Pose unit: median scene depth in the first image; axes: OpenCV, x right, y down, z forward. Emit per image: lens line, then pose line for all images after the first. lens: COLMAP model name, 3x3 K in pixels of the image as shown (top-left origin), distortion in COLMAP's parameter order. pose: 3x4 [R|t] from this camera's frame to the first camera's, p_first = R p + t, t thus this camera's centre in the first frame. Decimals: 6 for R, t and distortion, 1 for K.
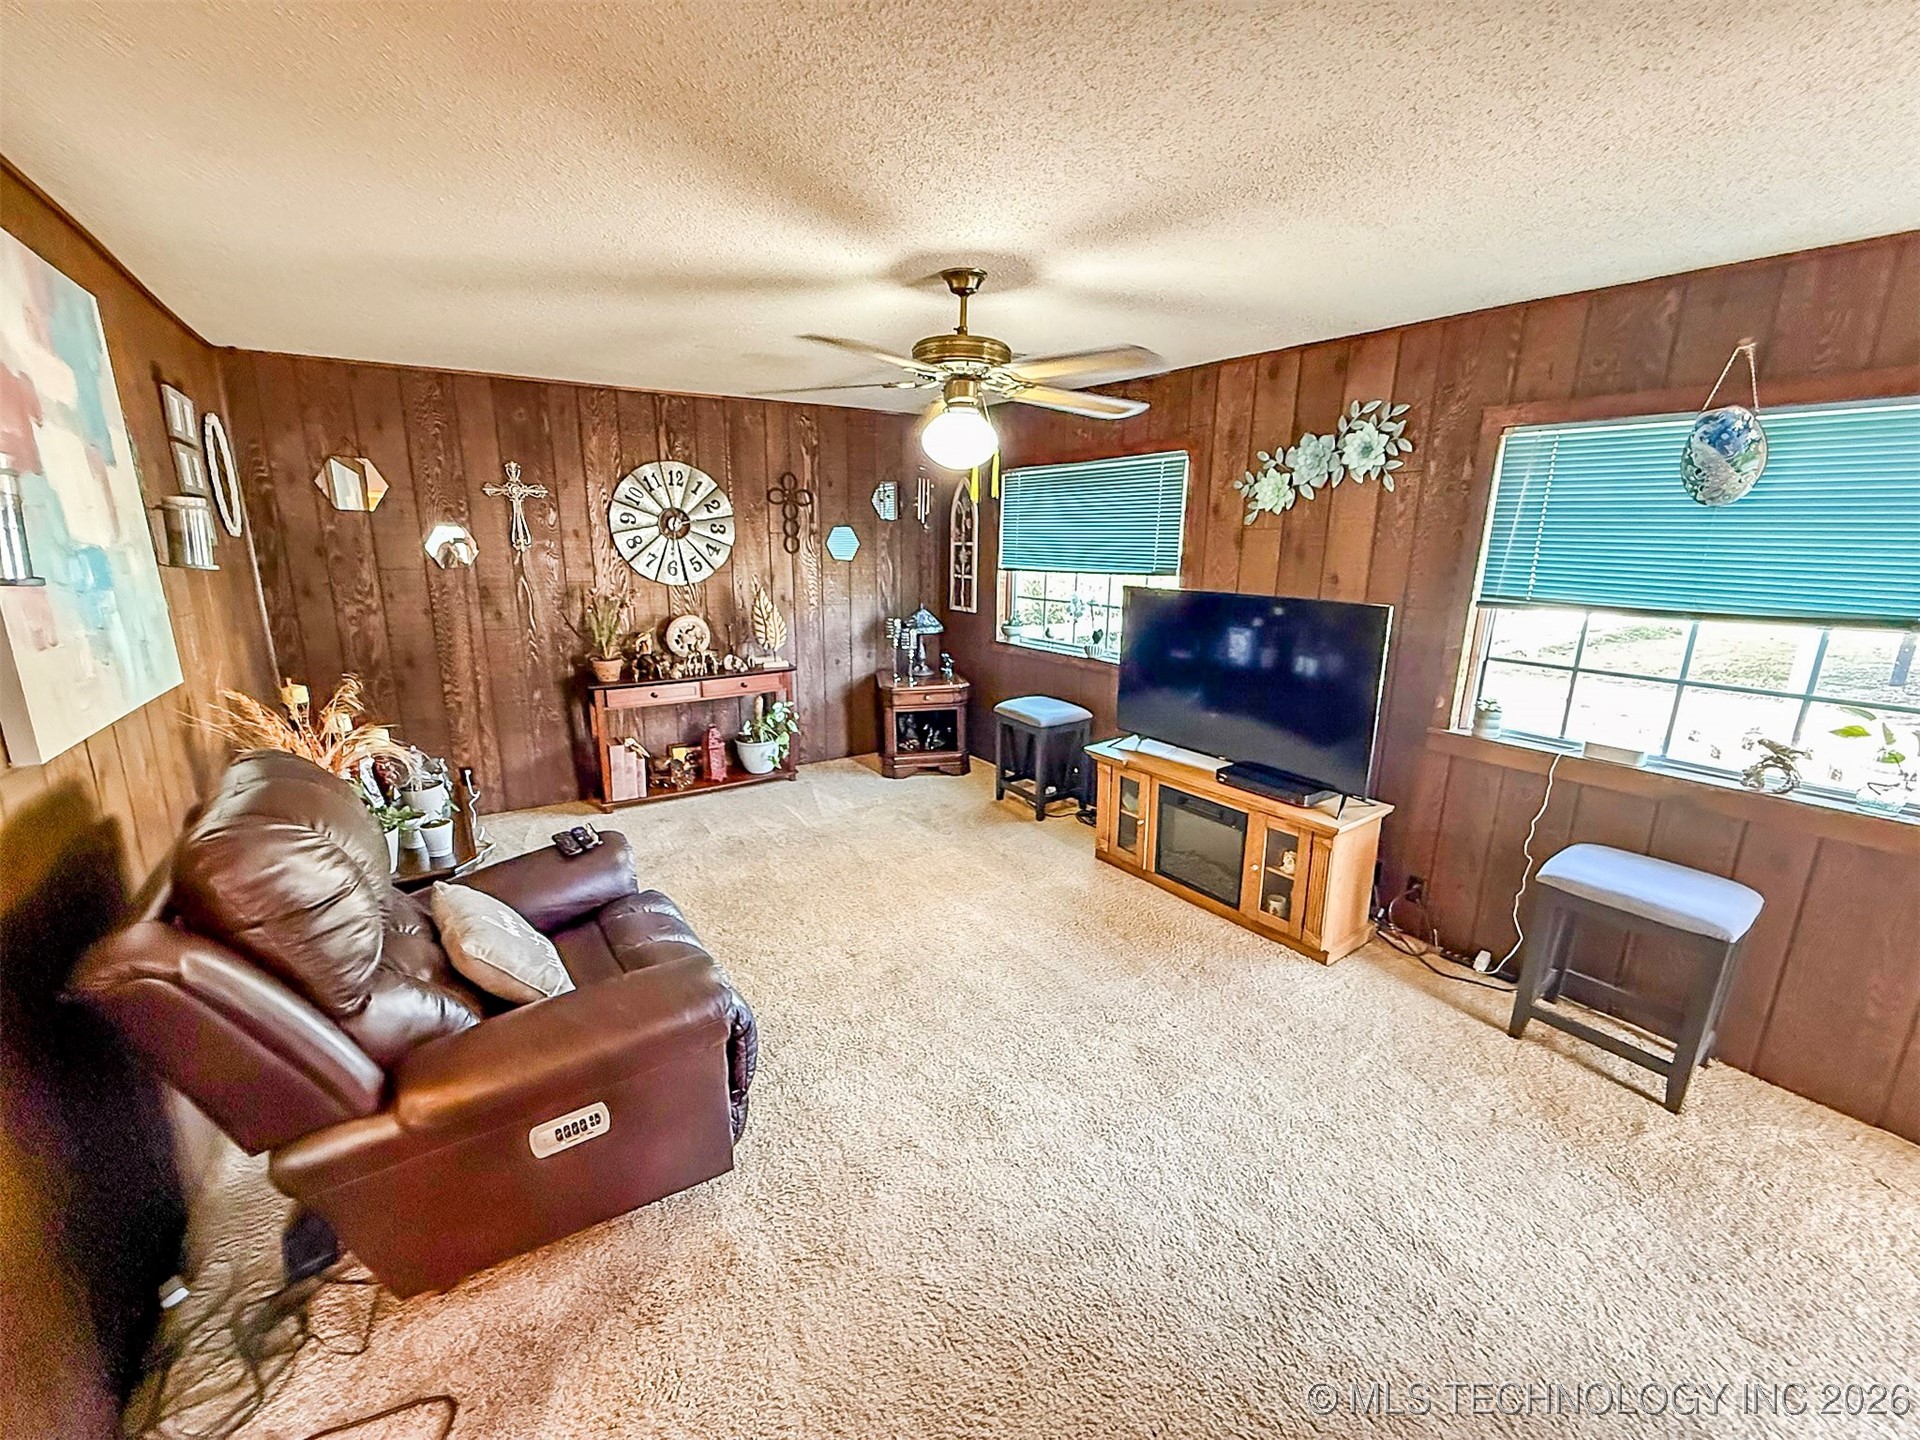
lens RADIAL K [[767.2, 0, 952.1], [0, 767.2, 717.4], [0, 0, 1]] dist [0.001132, -0.000281]
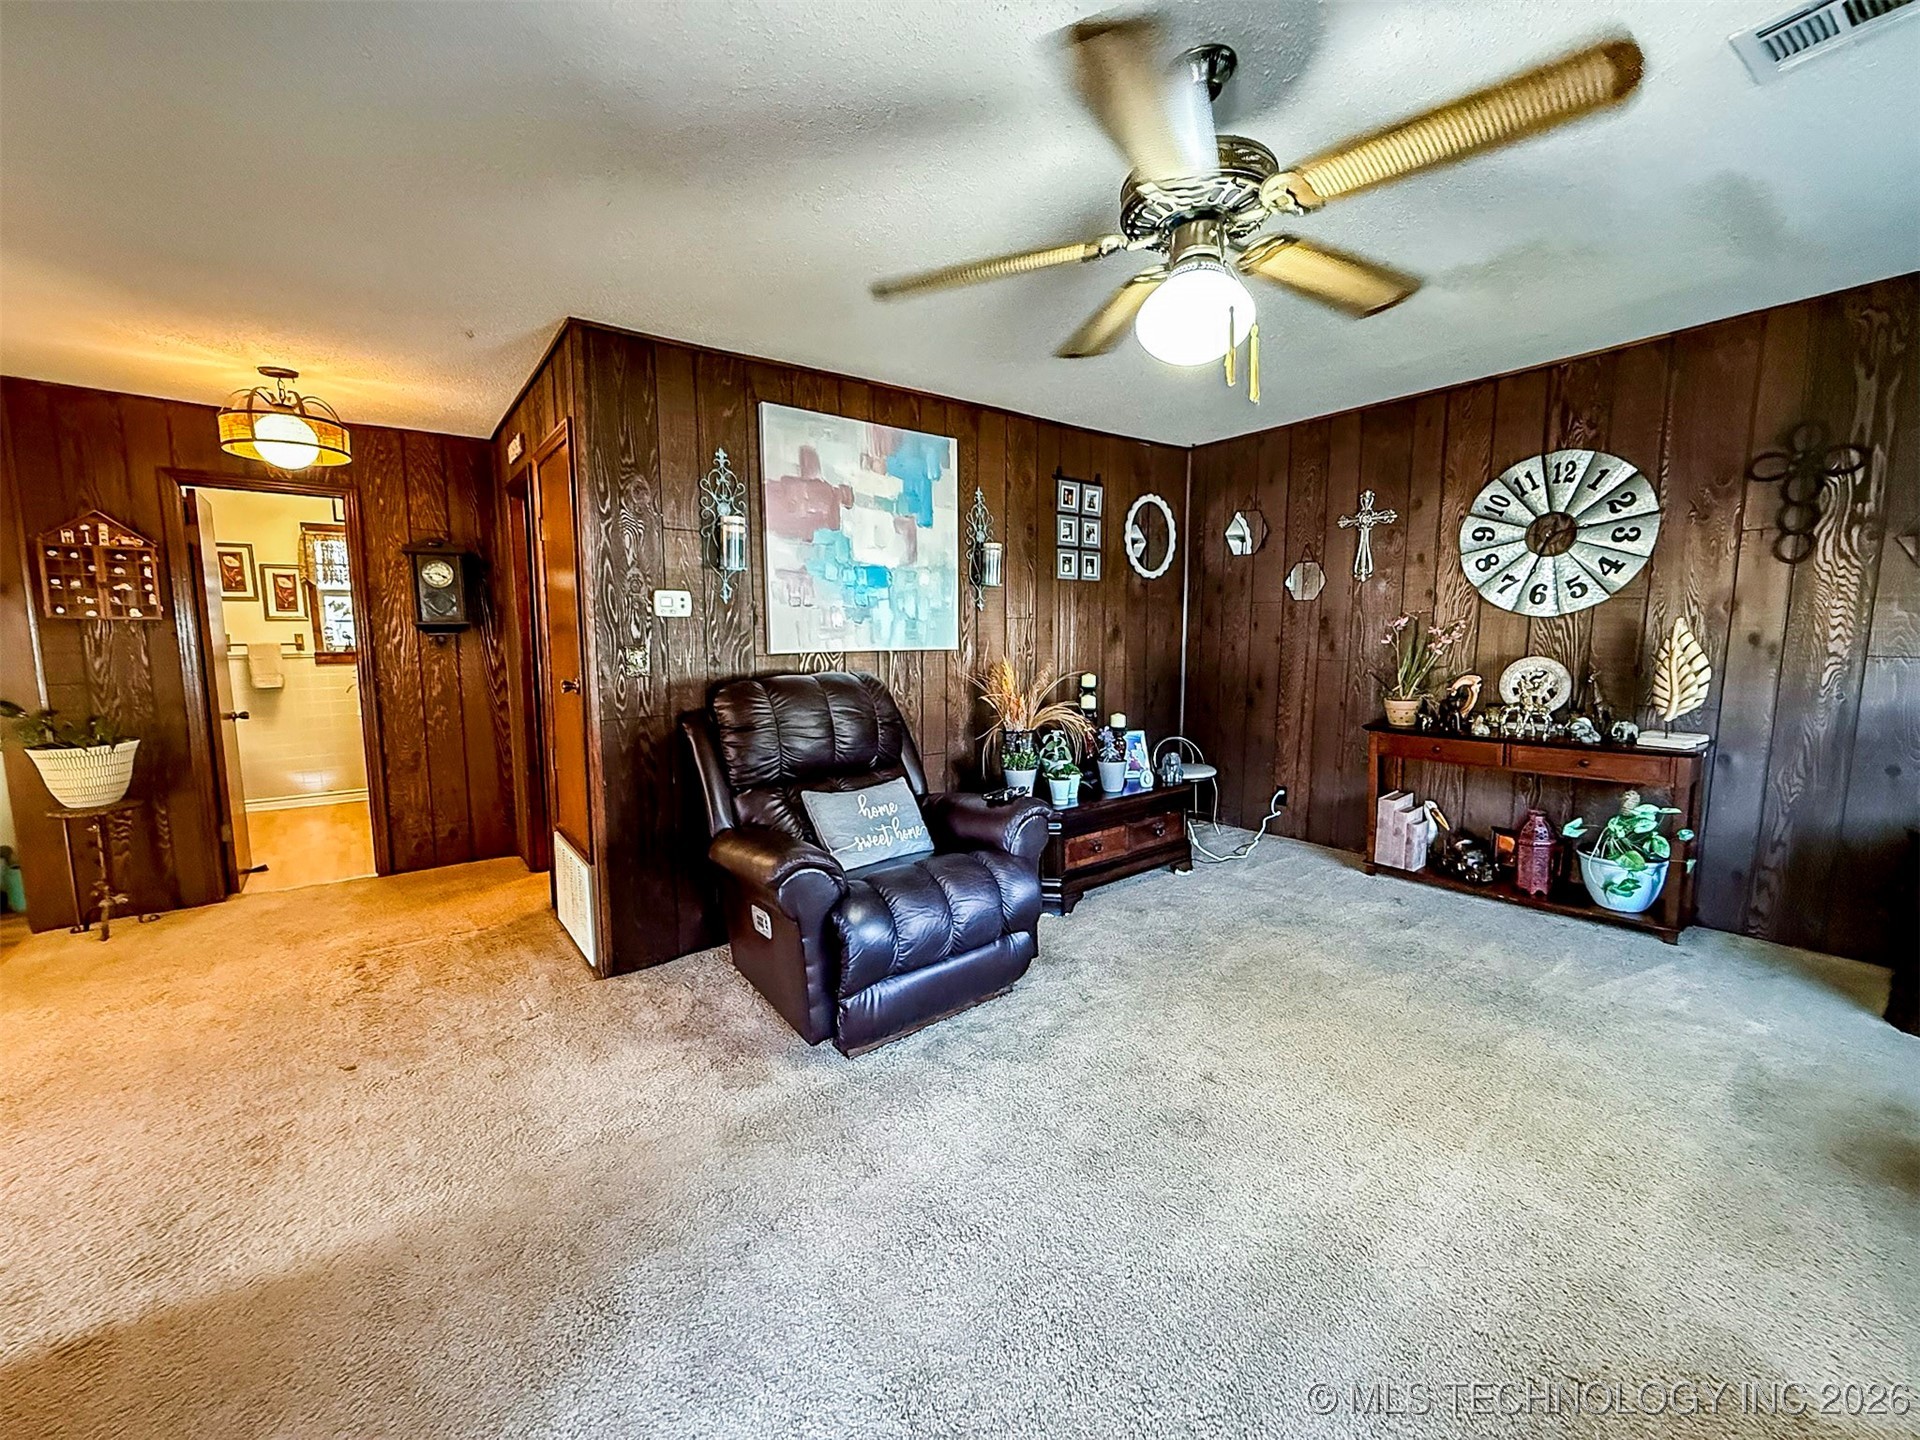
lens RADIAL K [[767.2, 0, 951.7], [0, 767.2, 720.4], [0, 0, 1]] dist [0.001132, -0.000281]
pose [[0.081915, 0.109819, -0.990570, 0.373147], [-0.216462, 0.972145, 0.089876, -0.021395], [0.972849, 0.207058, 0.103405, 0.435379]]
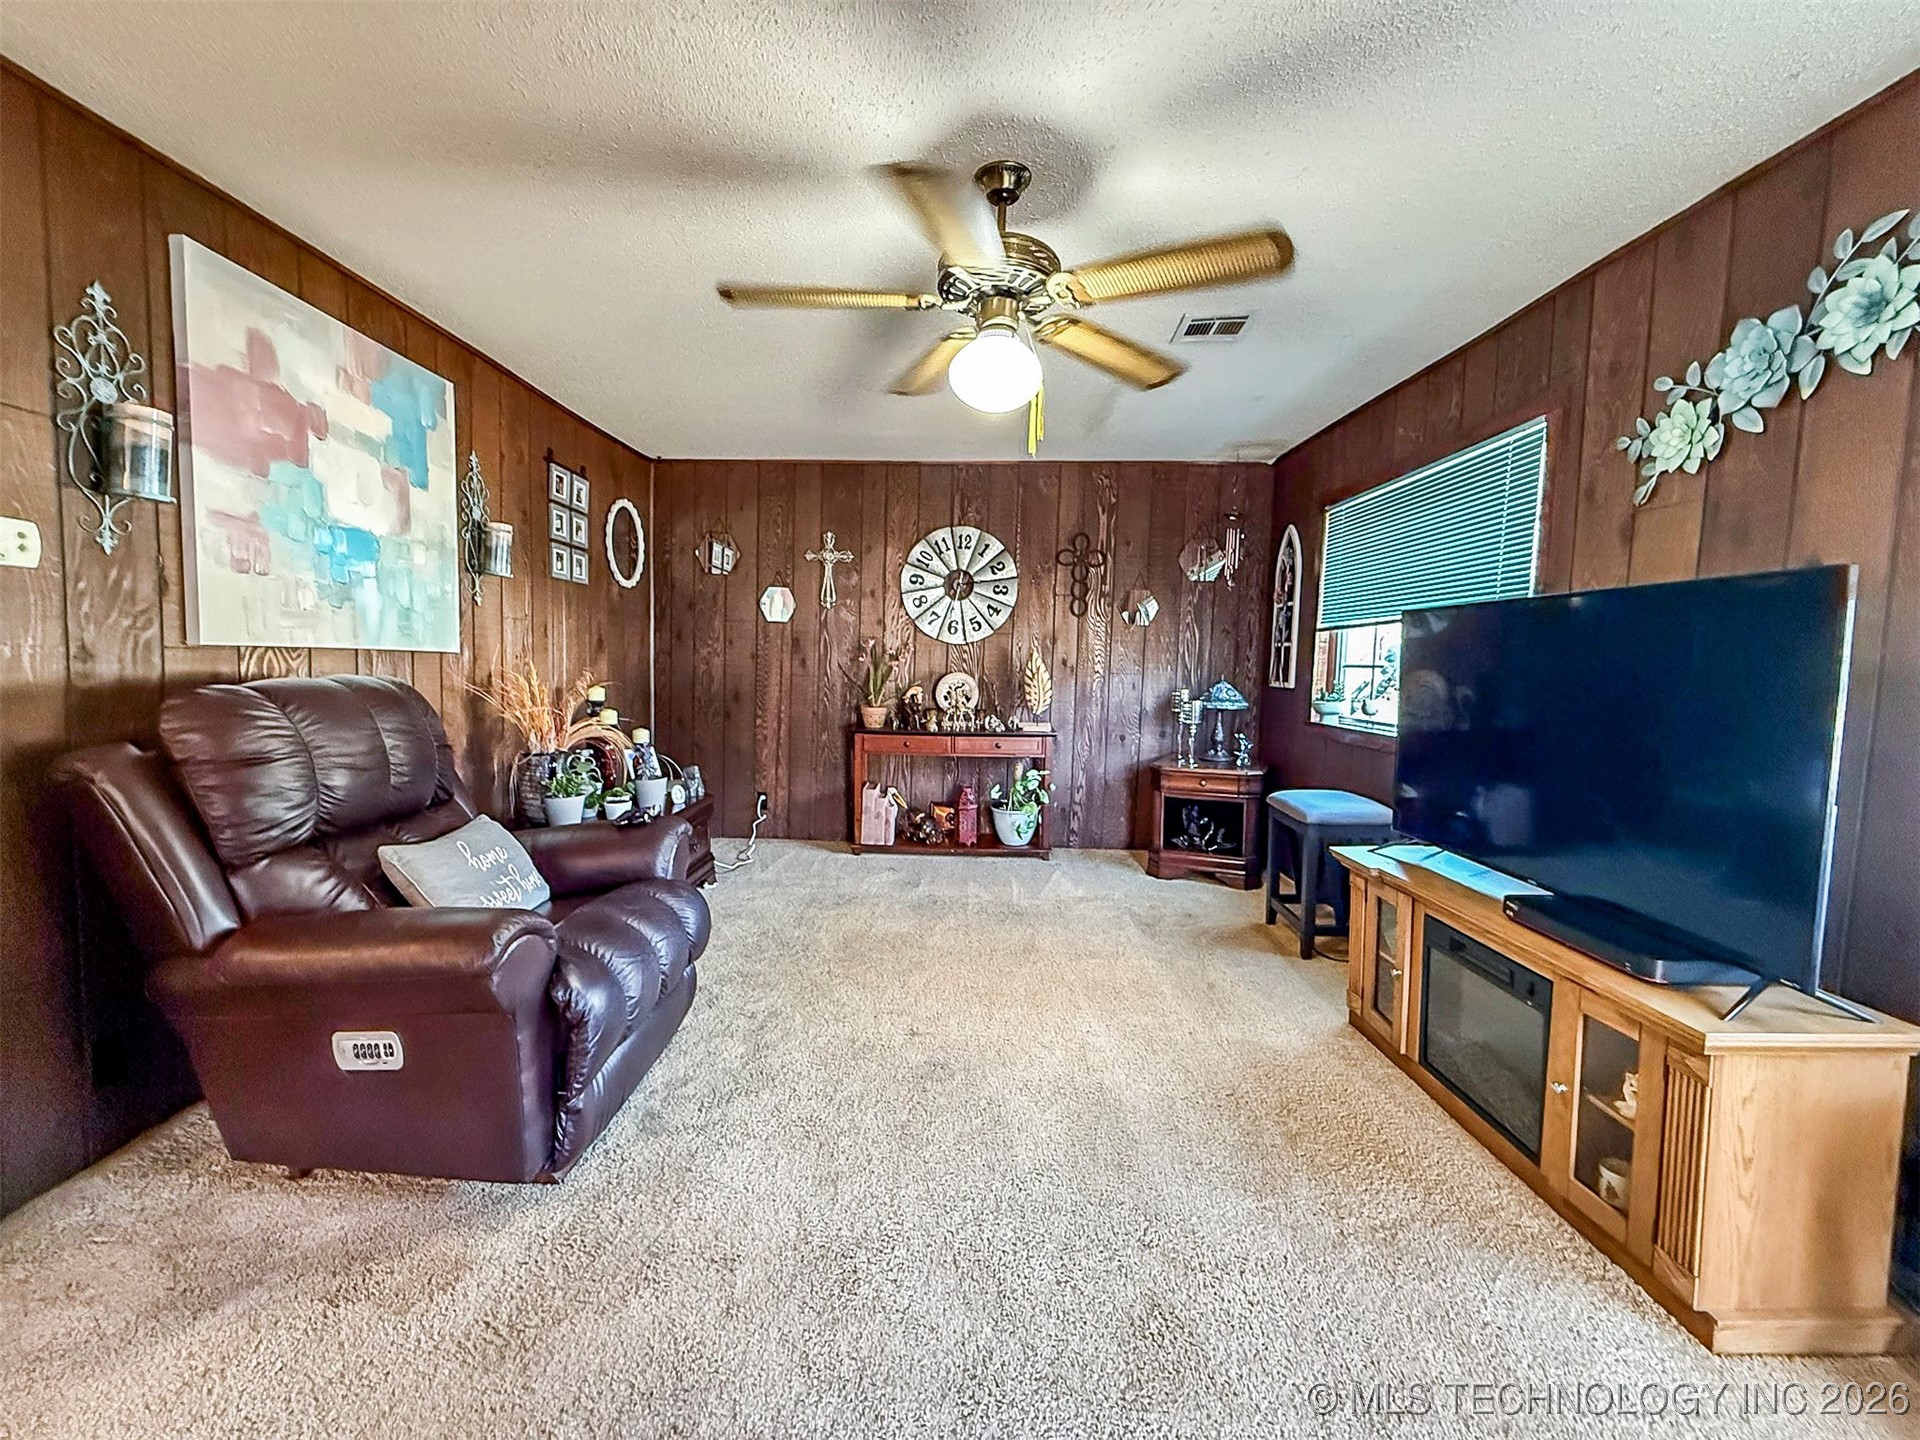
lens RADIAL K [[767.2, 0, 952.9], [0, 767.2, 719.1], [0, 0, 1]] dist [0.001132, -0.000281]
pose [[0.820641, 0.055652, -0.568728, 0.244931], [-0.149065, 0.981636, -0.119036, 0.051718], [0.551659, 0.182463, 0.813867, 0.211008]]
